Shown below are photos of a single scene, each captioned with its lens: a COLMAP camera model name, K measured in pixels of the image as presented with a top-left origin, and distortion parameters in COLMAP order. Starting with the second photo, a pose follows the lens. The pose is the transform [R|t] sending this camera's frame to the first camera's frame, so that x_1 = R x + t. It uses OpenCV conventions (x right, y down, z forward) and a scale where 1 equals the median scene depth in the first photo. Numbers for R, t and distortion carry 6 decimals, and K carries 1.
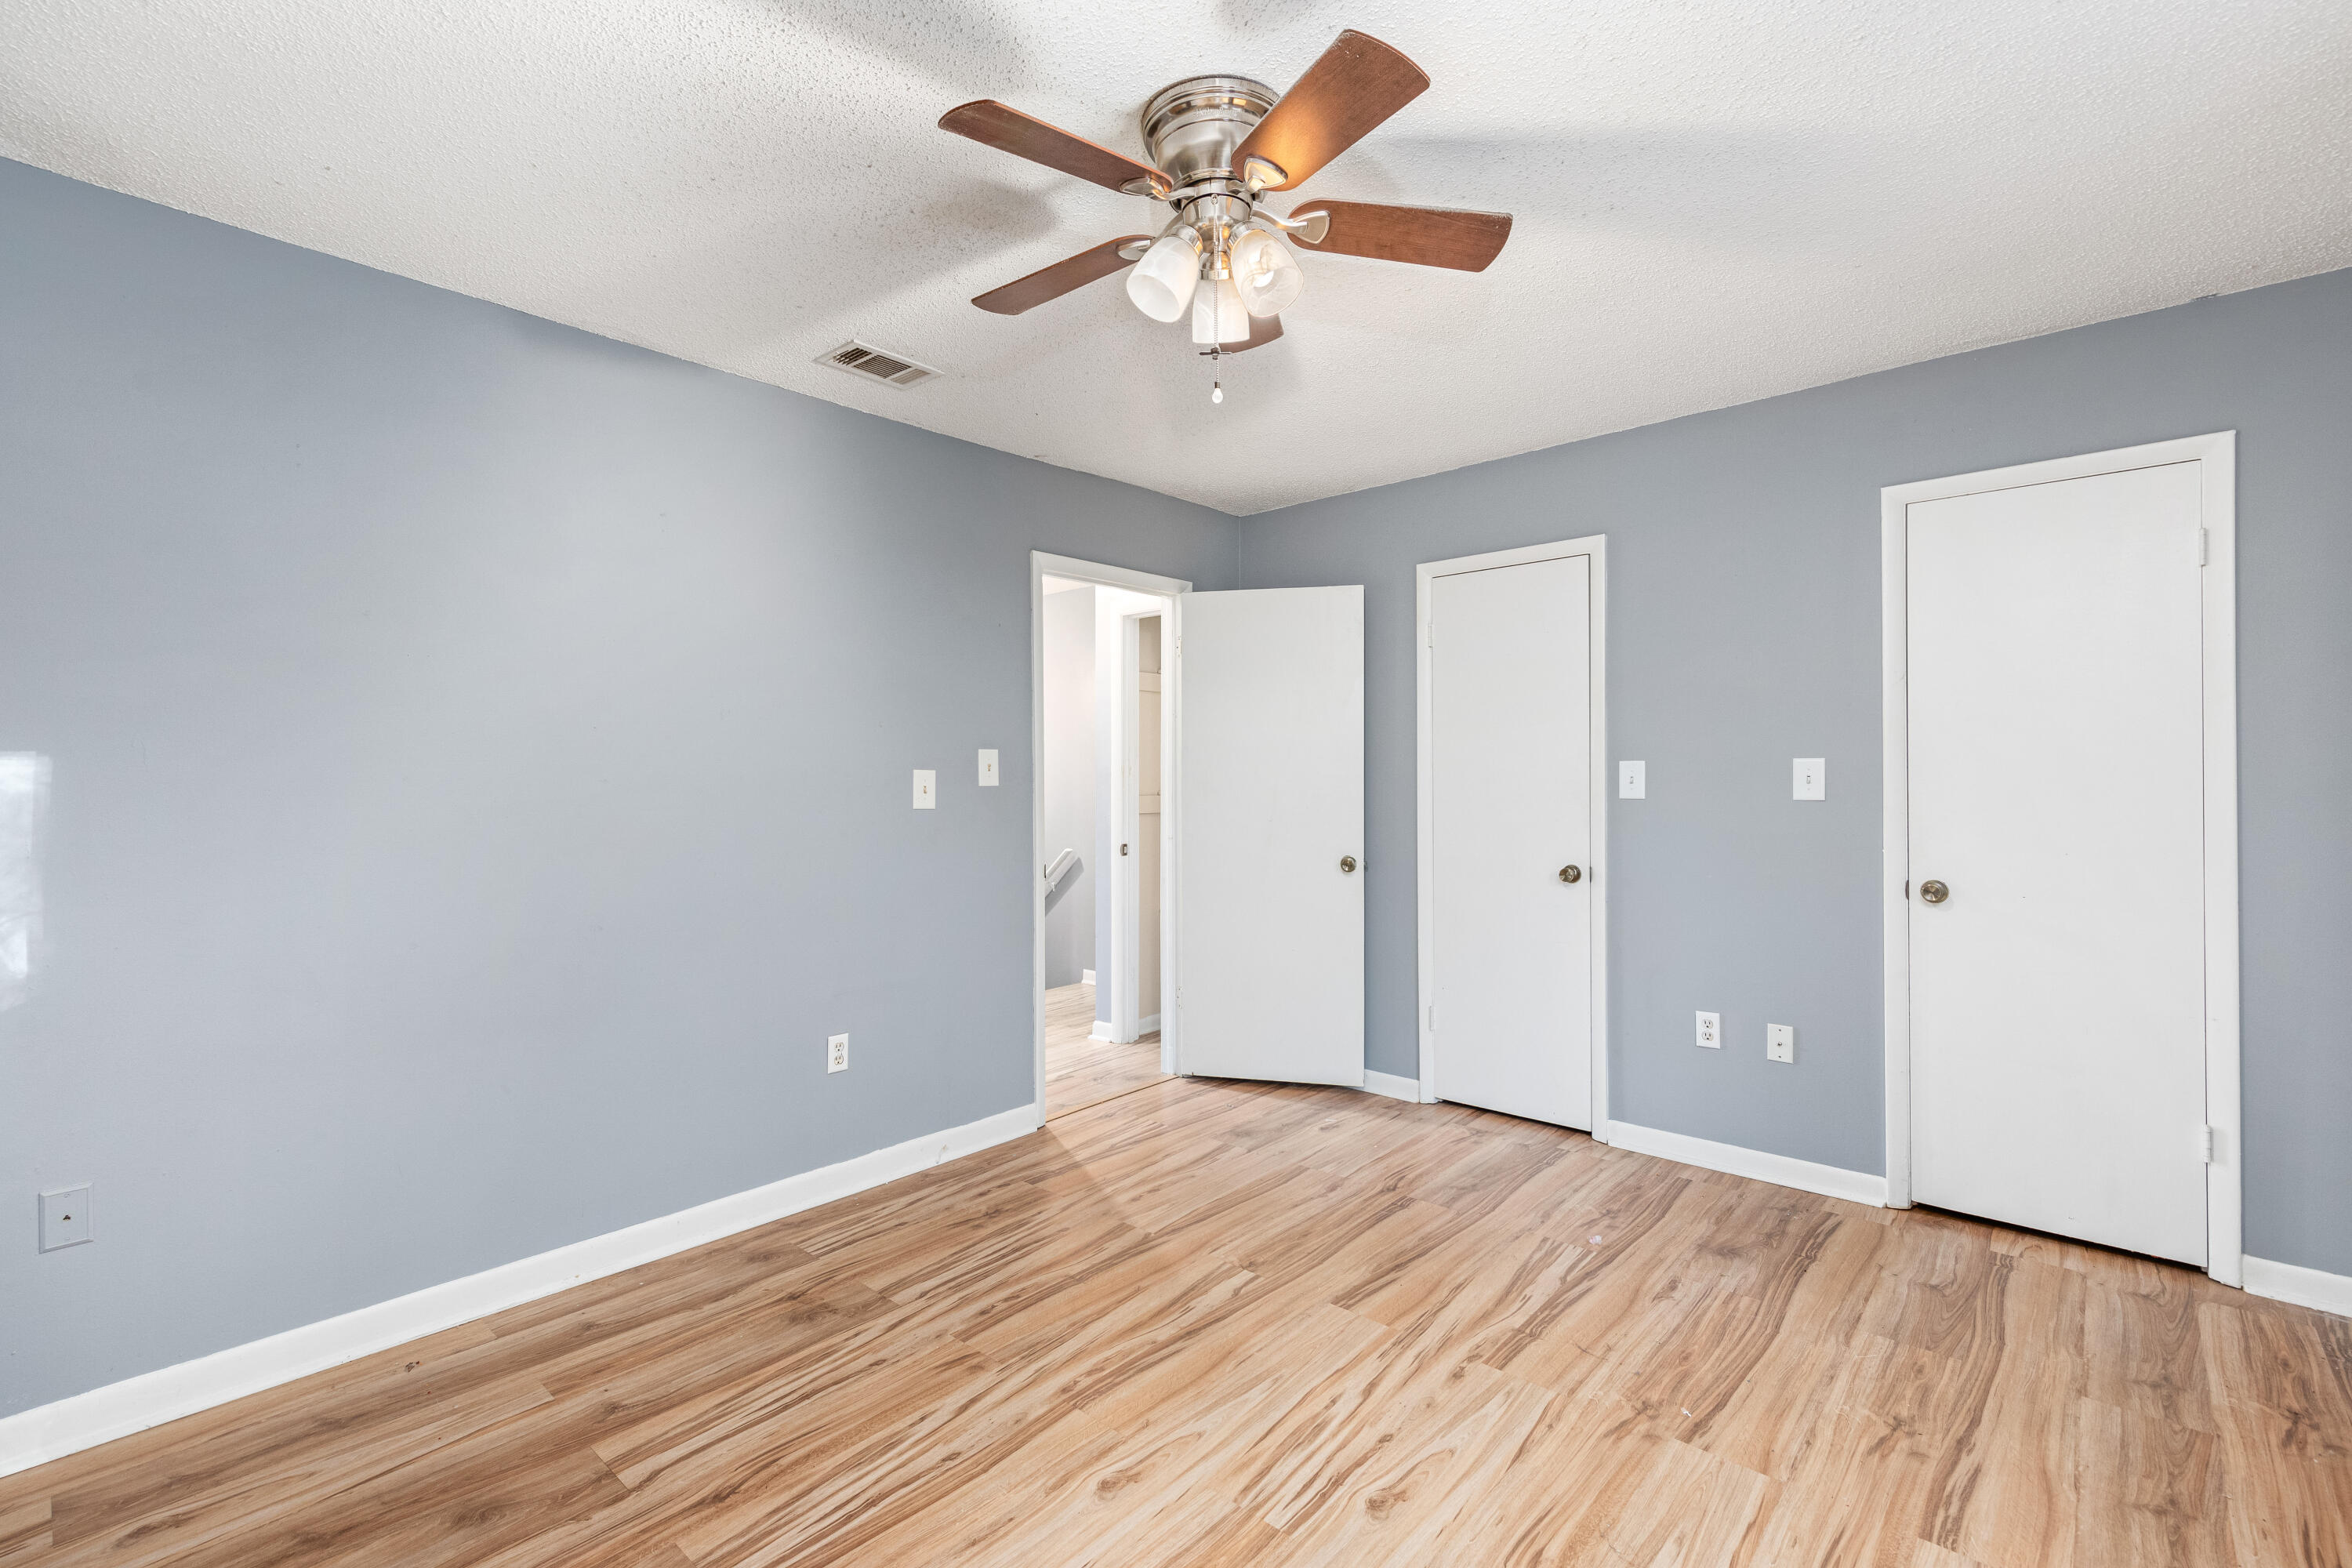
lens RADIAL K [[1112.5, 0, 1192.0], [0, 1112.5, 774.1], [0, 0, 1]] dist [-0.000374, 0.000094]
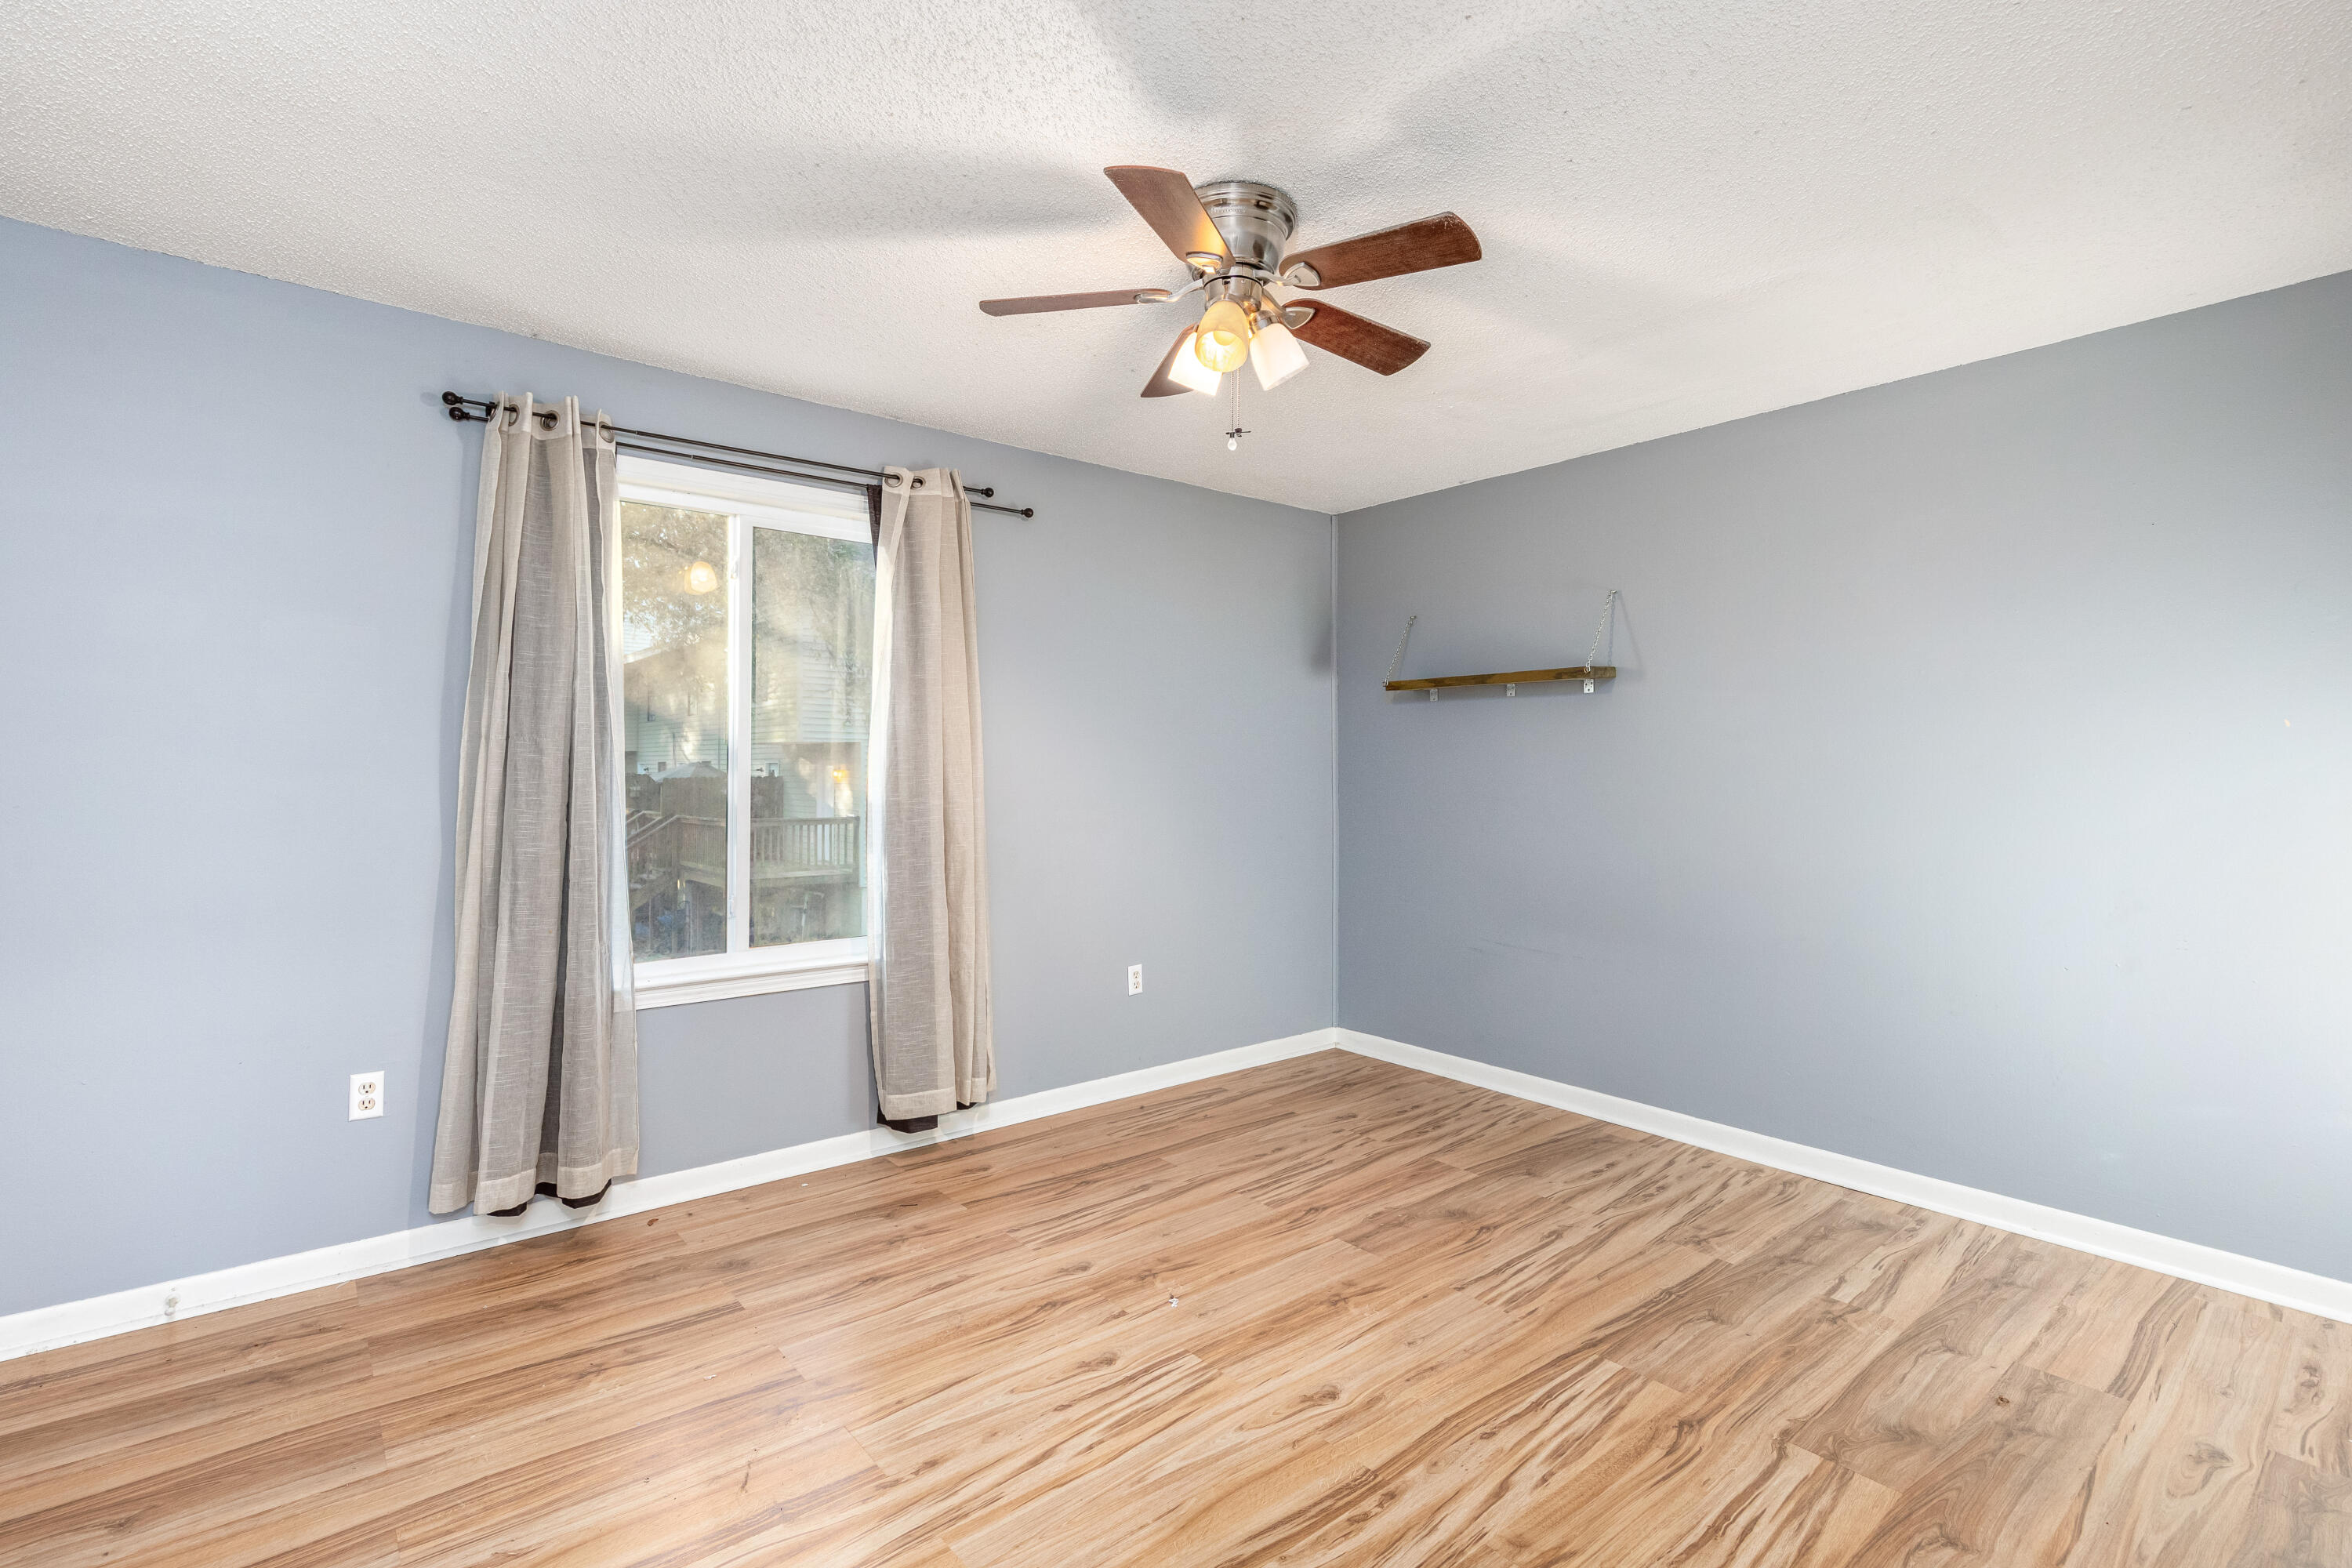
lens RADIAL K [[1112.5, 0, 1192.0], [0, 1112.5, 774.1], [0, 0, 1]] dist [-0.000374, 0.000094]
pose [[-0.990191, 0.001130, 0.139716, -0.088139], [0.001081, 0.999999, -0.000423, 0.009113], [-0.139716, -0.000268, -0.990192, 1.971881]]
